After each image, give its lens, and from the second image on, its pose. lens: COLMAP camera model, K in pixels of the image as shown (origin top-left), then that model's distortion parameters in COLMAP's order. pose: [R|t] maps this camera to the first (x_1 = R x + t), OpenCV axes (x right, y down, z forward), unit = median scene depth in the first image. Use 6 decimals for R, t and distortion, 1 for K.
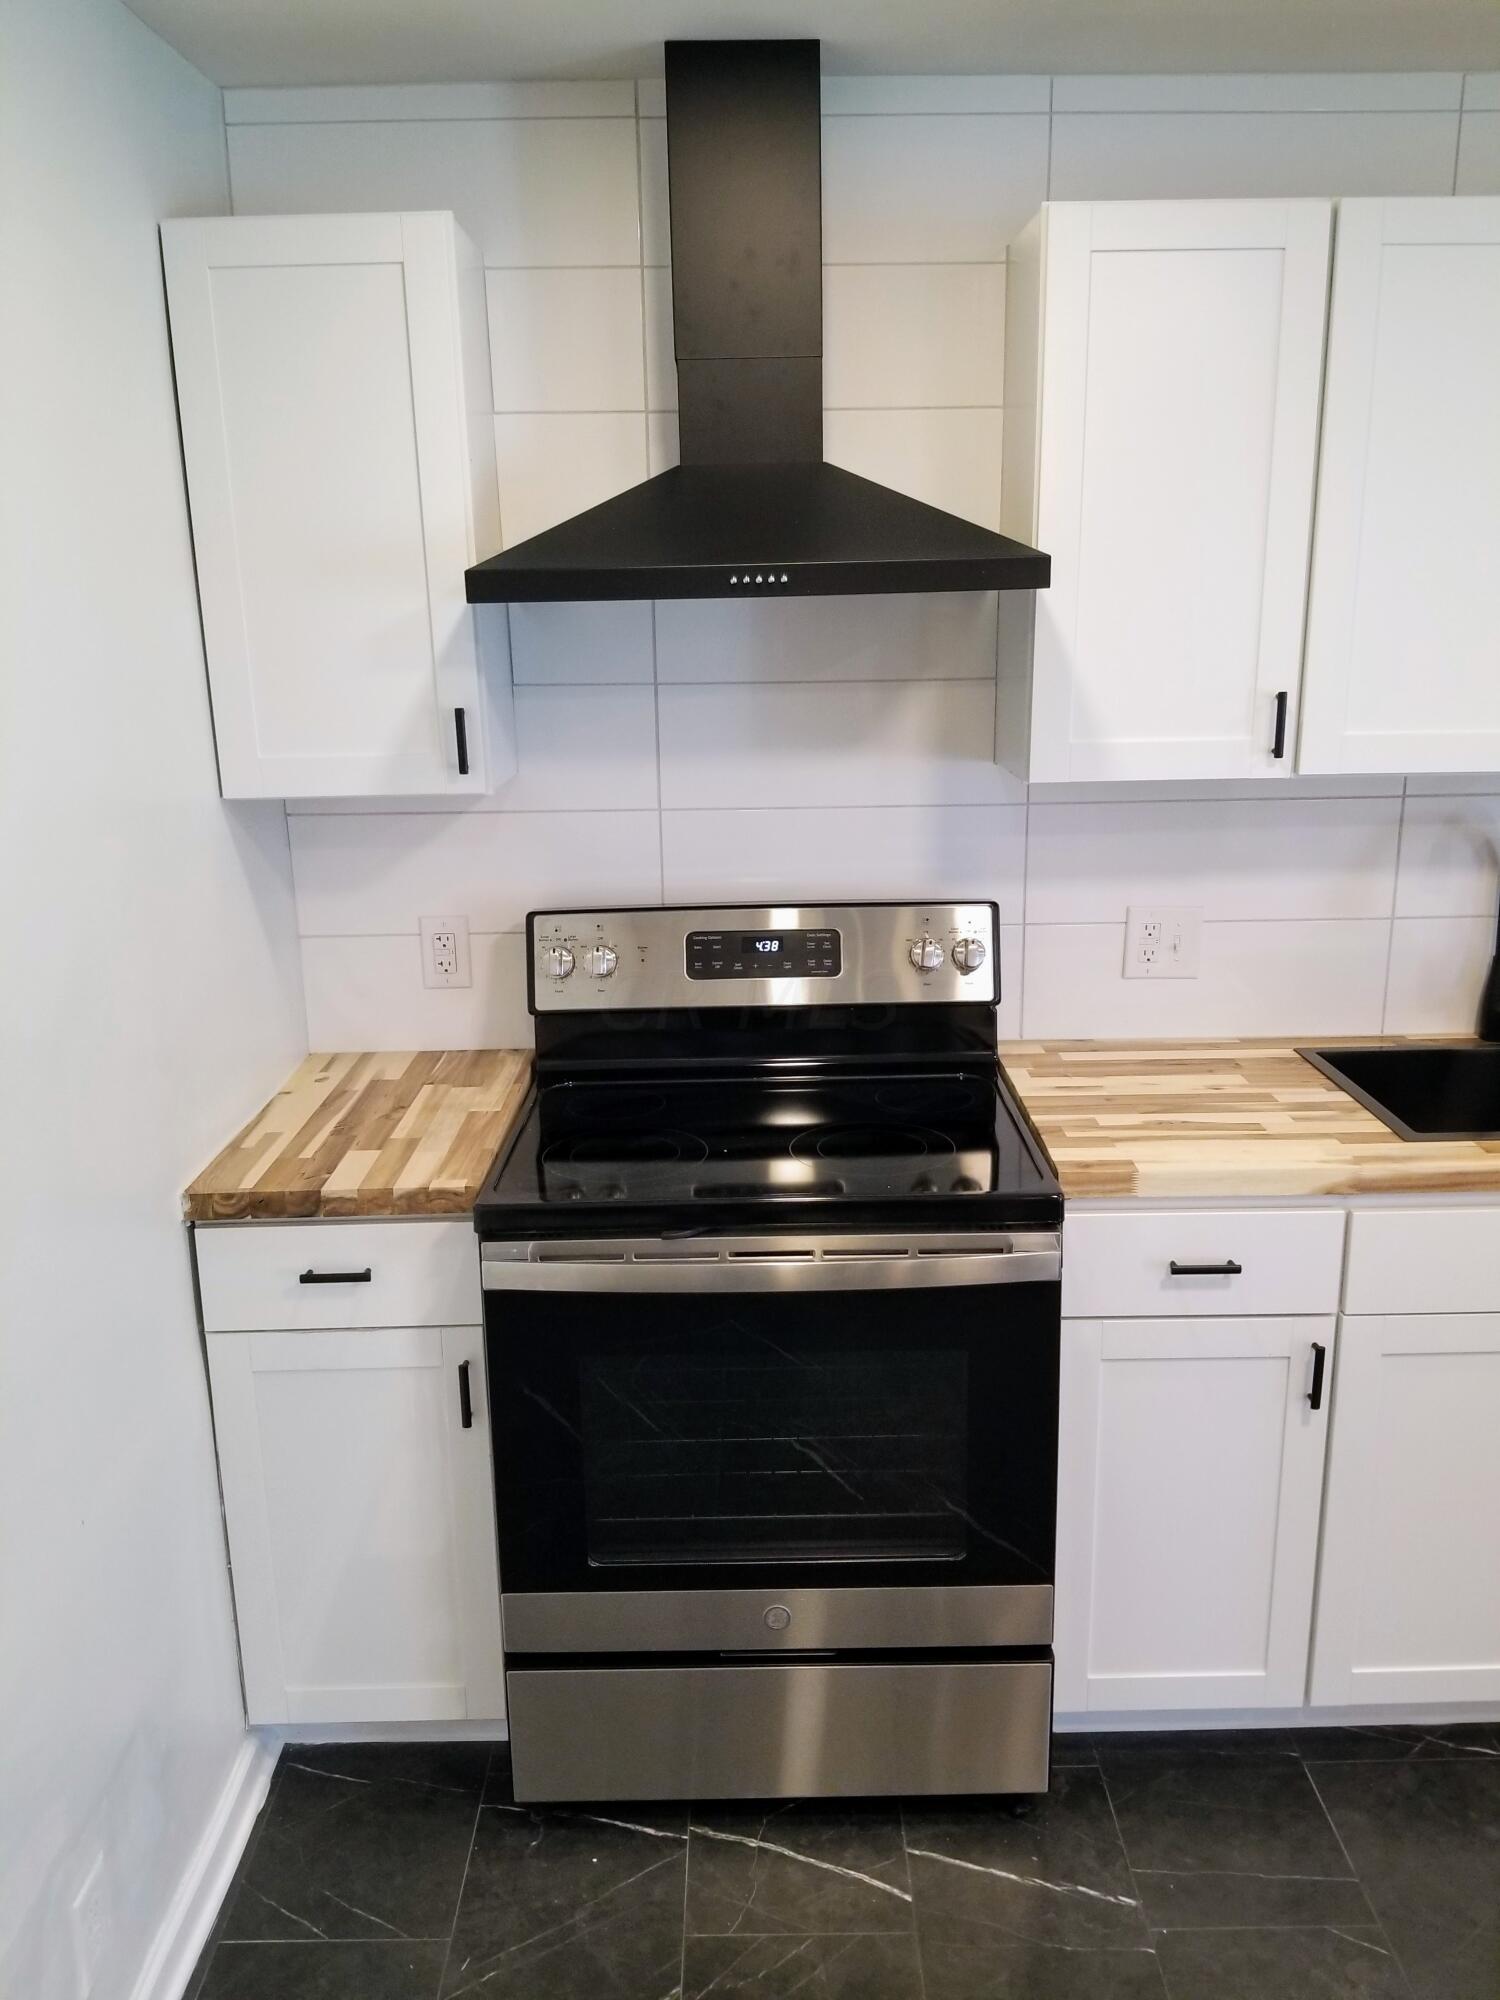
lens RADIAL K [[1543.4, 0, 756.3], [0, 1543.4, 1000.7], [0, 0, 1]] dist [-0.016176, -0.005967]
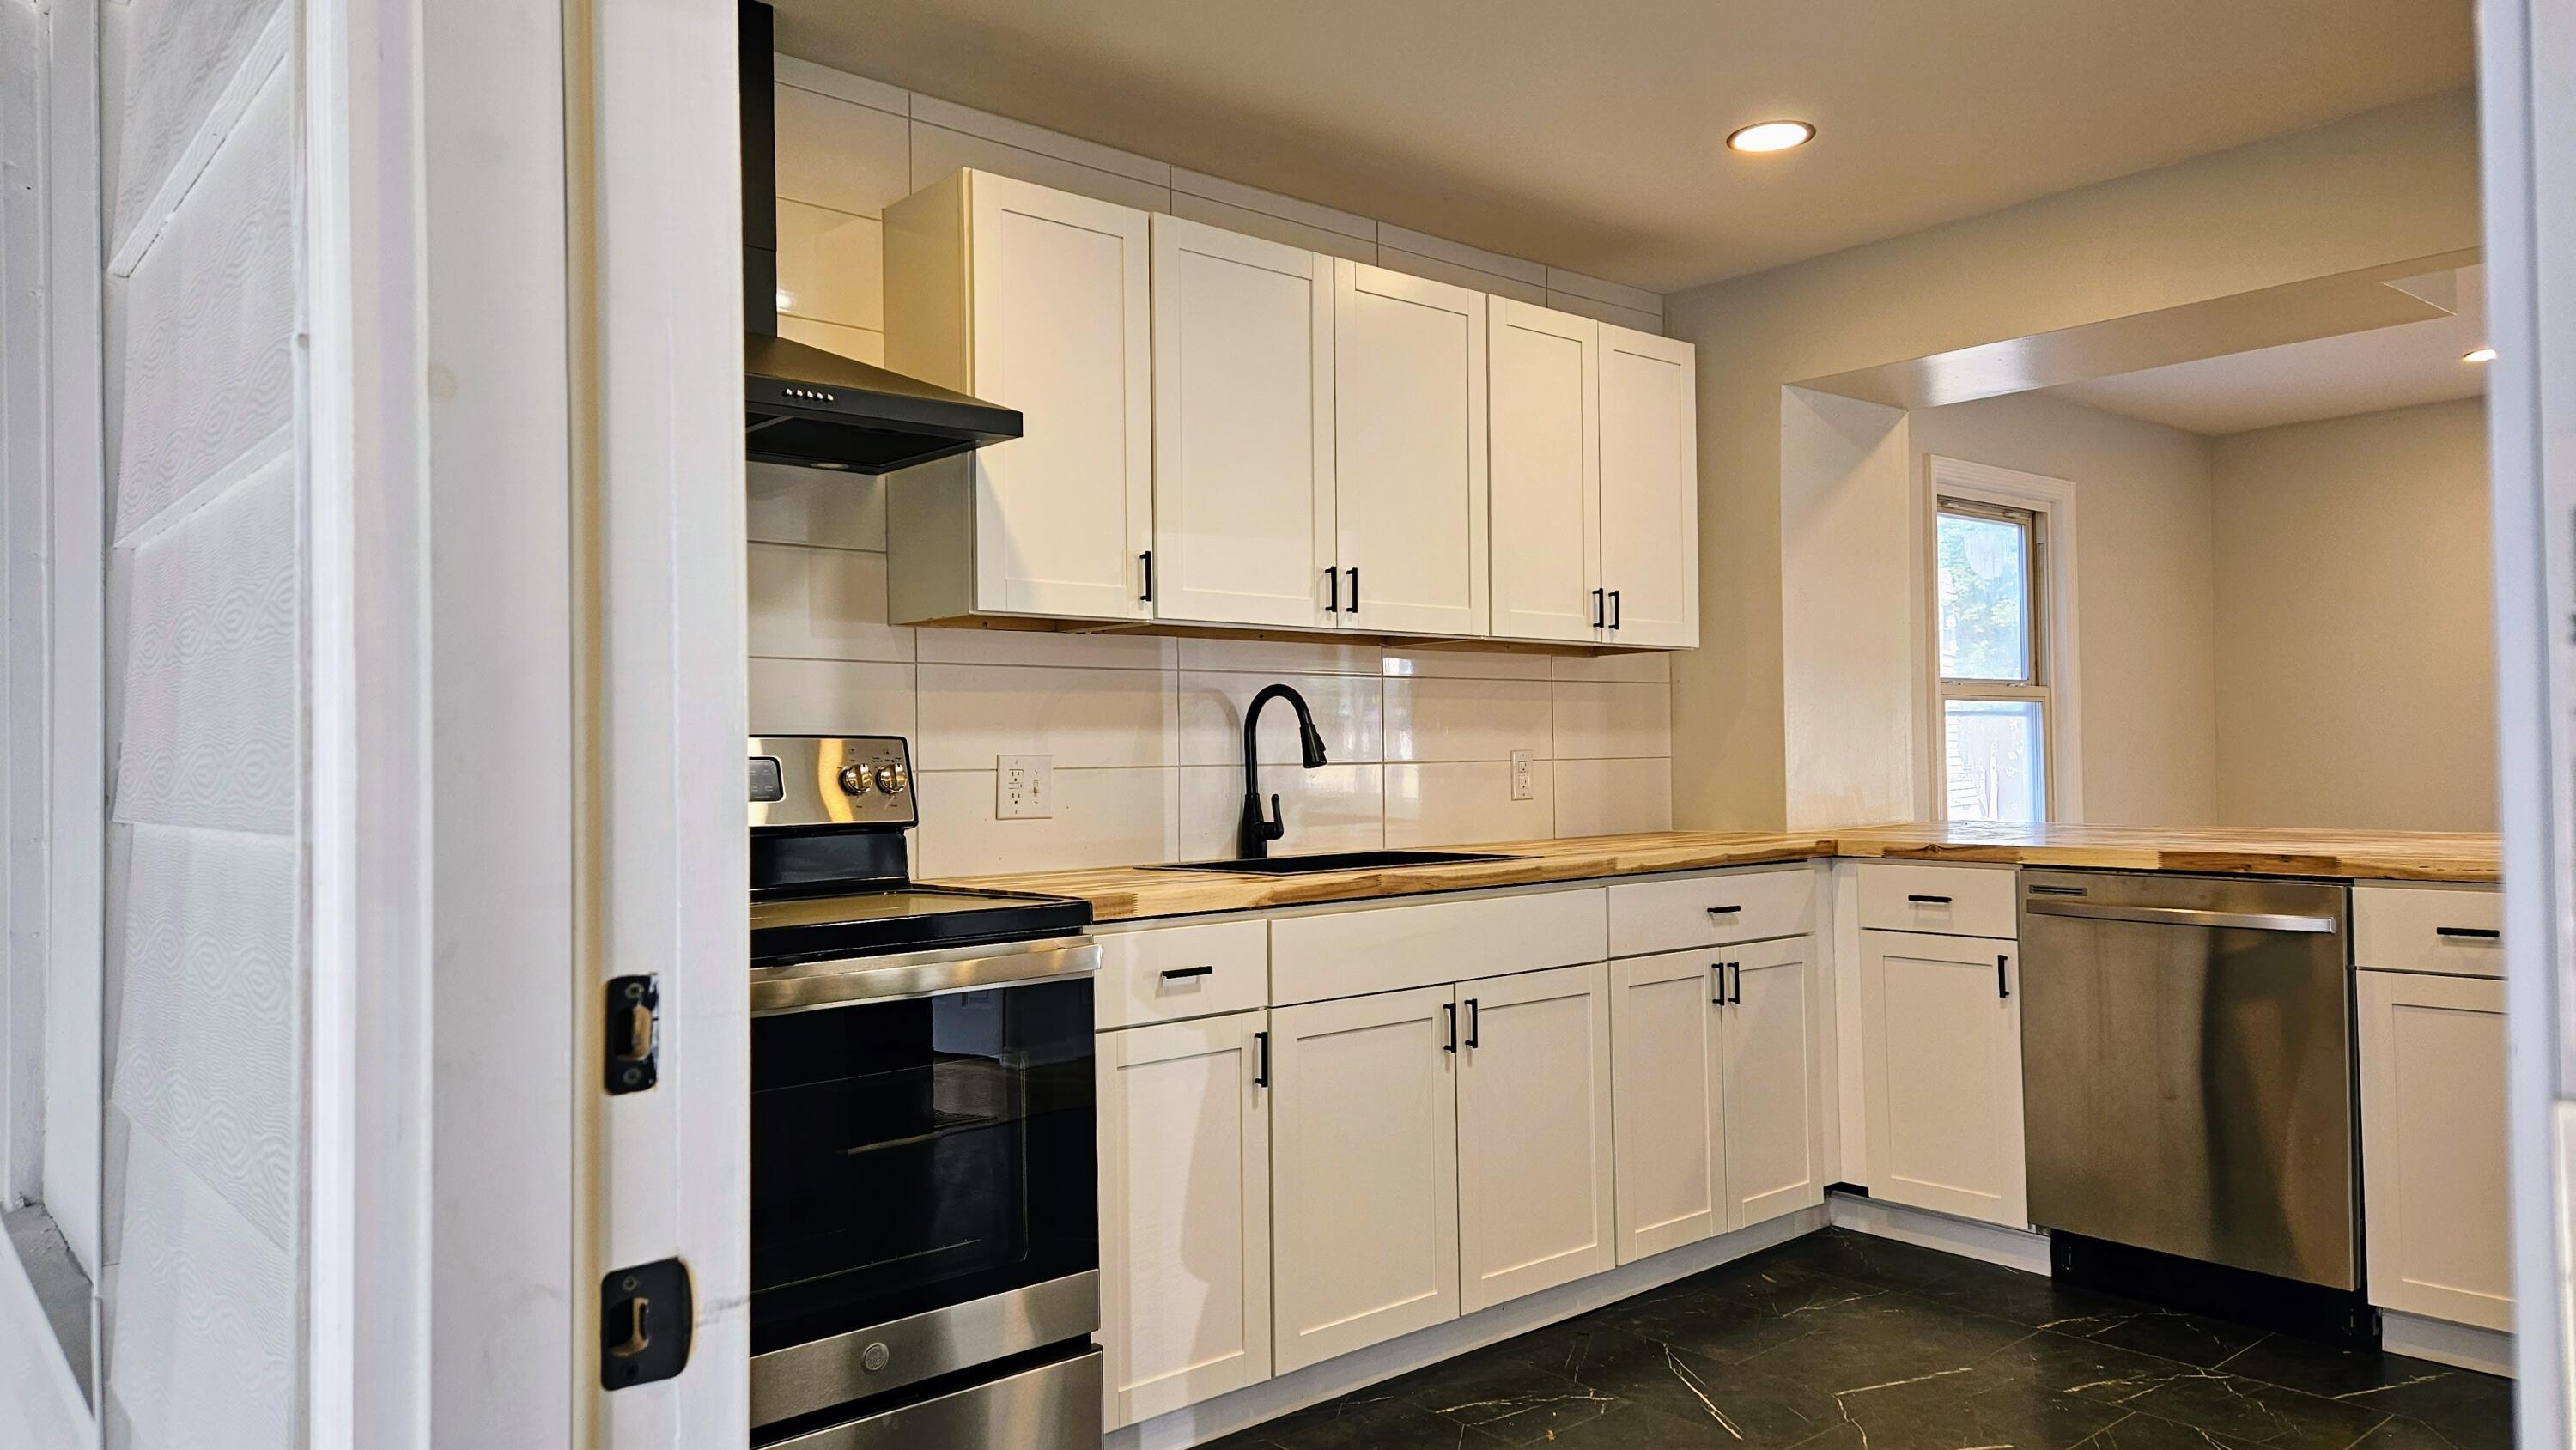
lens RADIAL K [[1733.7, 0, 1305.4], [0, 1733.7, 732.6], [0, 0, 1]] dist [0.022422, 0.000304]
pose [[0.759895, 0.018375, 0.649787, -0.489273], [0.165555, 0.961168, -0.220790, 0.282795], [-0.628611, 0.275352, 0.727344, -0.110552]]
